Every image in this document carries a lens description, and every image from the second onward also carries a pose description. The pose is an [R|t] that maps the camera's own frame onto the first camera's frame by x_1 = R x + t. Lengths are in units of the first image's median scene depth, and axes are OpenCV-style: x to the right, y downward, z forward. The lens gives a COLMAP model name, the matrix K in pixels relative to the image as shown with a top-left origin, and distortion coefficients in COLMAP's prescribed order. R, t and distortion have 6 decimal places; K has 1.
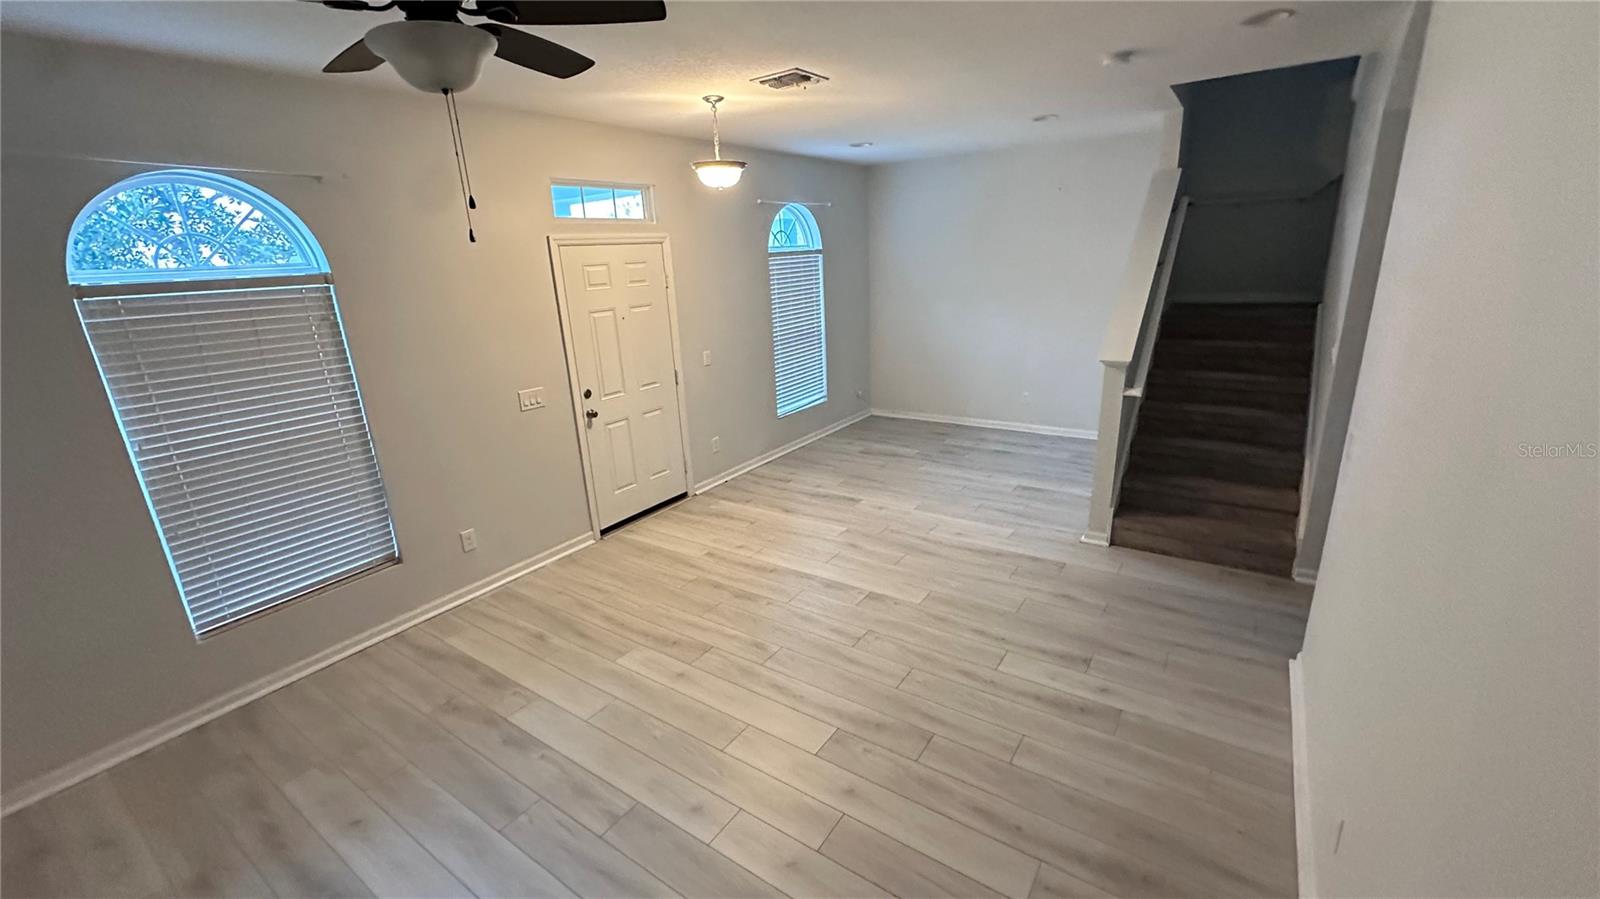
lens RADIAL K [[649.1, 0, 800.7], [0, 649.1, 450.6], [0, 0, 1]] dist [-0.002377, 0.000023]
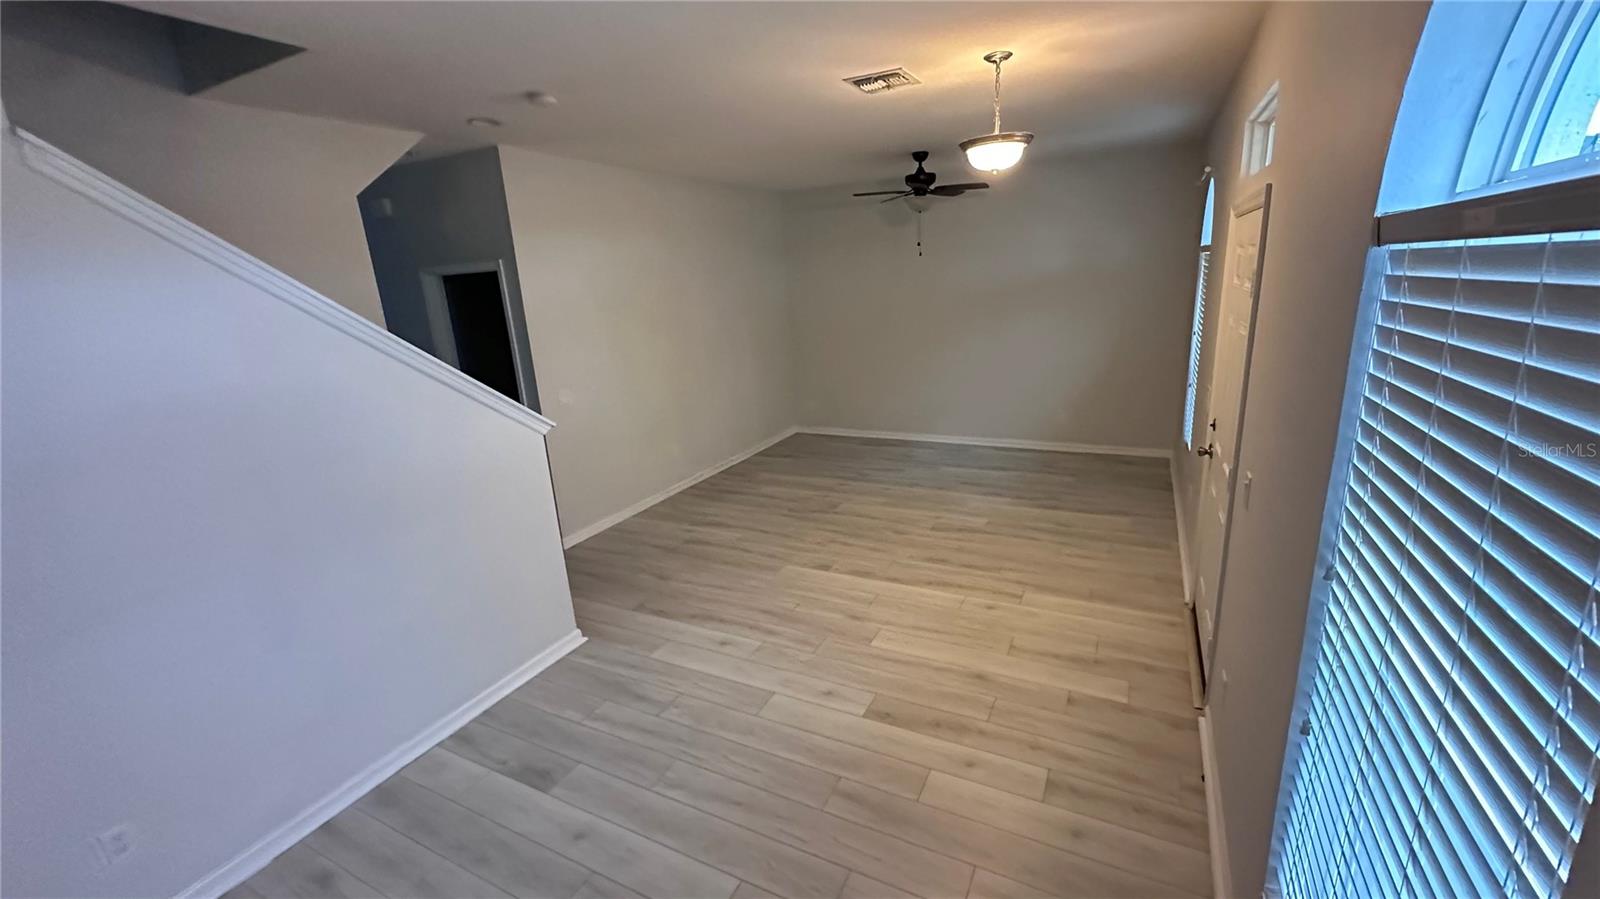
lens RADIAL K [[649.1, 0, 800.7], [0, 649.1, 450.6], [0, 0, 1]] dist [-0.002377, 0.000023]
pose [[-0.986479, 0.133087, -0.095639, 0.211669], [0.062111, 0.843634, 0.533314, -0.508500], [0.151662, 0.520163, -0.840493, 1.656712]]
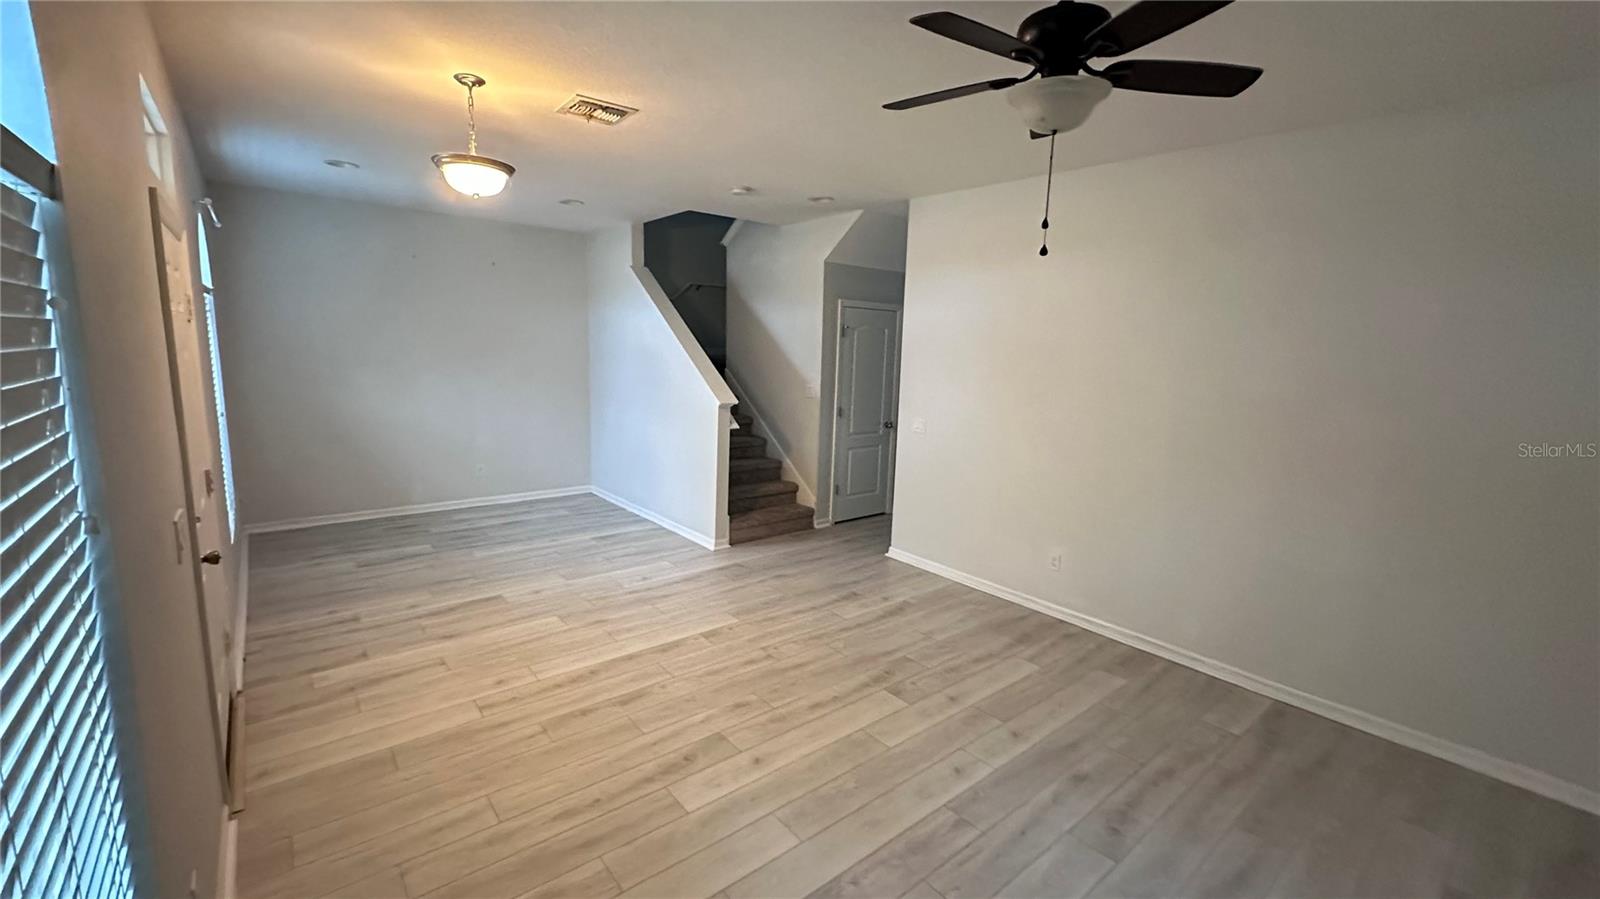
lens RADIAL K [[649.1, 0, 800.7], [0, 649.1, 450.6], [0, 0, 1]] dist [-0.002377, 0.000023]
pose [[0.274734, -0.099942, 0.956312, -0.704452], [0.235764, 0.971223, 0.033769, -0.049480], [-0.932168, 0.216186, 0.290391, 0.454359]]
